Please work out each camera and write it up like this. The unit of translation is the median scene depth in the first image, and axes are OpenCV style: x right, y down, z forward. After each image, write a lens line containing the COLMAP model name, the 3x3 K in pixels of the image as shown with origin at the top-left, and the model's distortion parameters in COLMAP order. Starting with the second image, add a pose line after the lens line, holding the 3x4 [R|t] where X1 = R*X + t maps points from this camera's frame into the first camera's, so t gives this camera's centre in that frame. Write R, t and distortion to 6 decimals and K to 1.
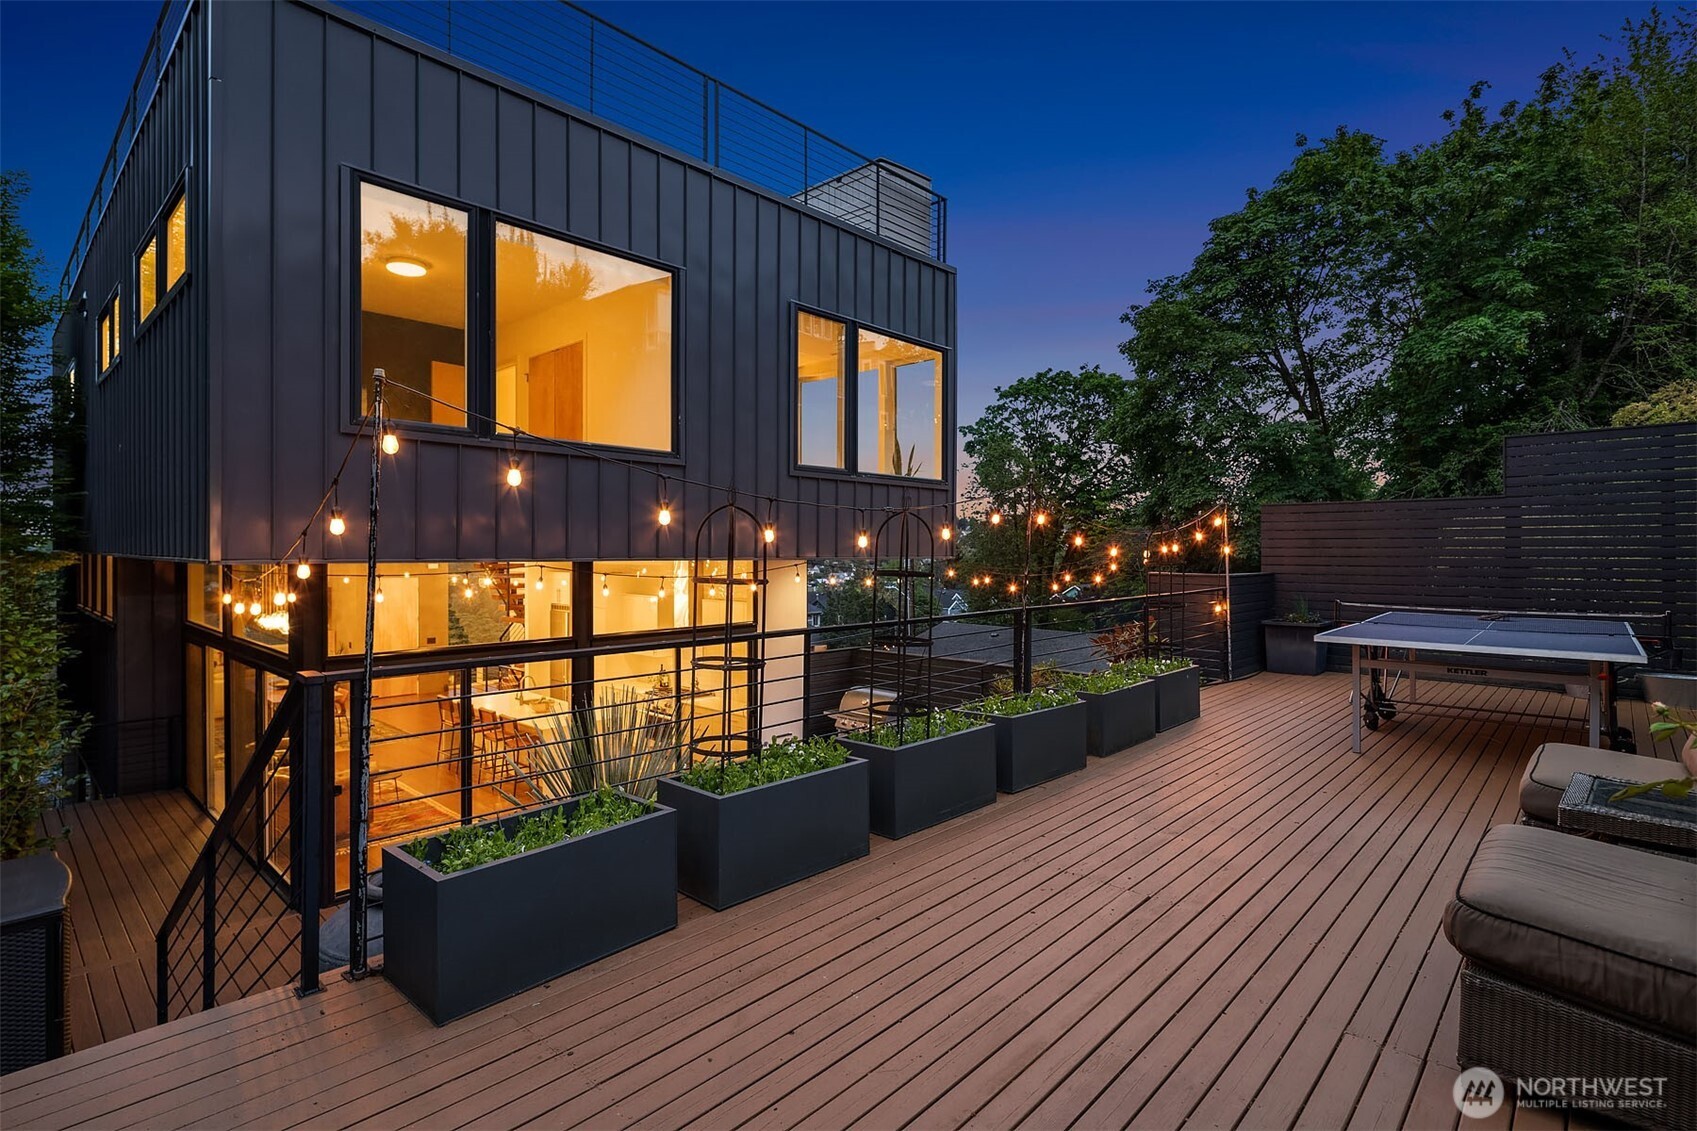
lens RADIAL K [[829.7, 0, 848.5], [0, 829.7, 565.5], [0, 0, 1]] dist [0.000351, 0.000079]
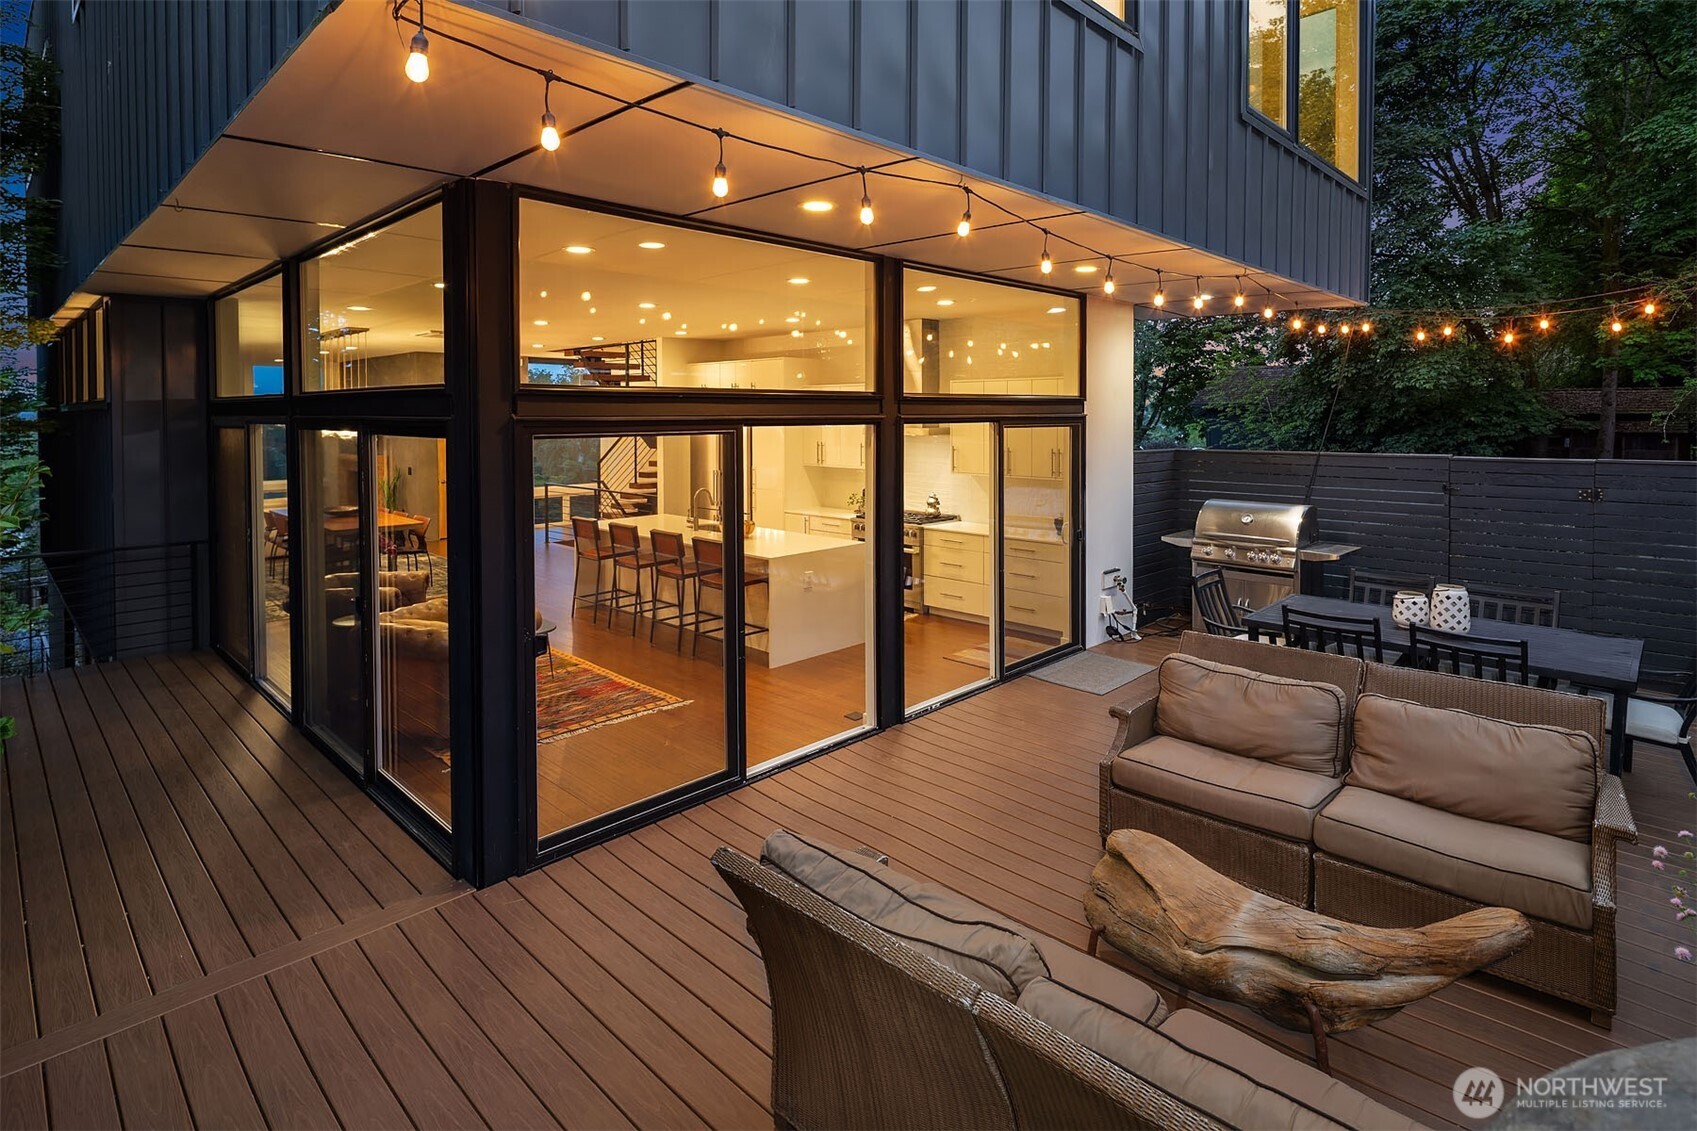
lens RADIAL K [[841.2, 0, 845.3], [0, 841.2, 437.2], [0, 0, 1]] dist [-0.000221, 0.000109]
pose [[0.999971, 0.001322, -0.007441, -0.280988], [-0.001291, 0.999990, 0.004205, 0.092816], [0.007447, -0.004195, 0.999963, 0.319756]]
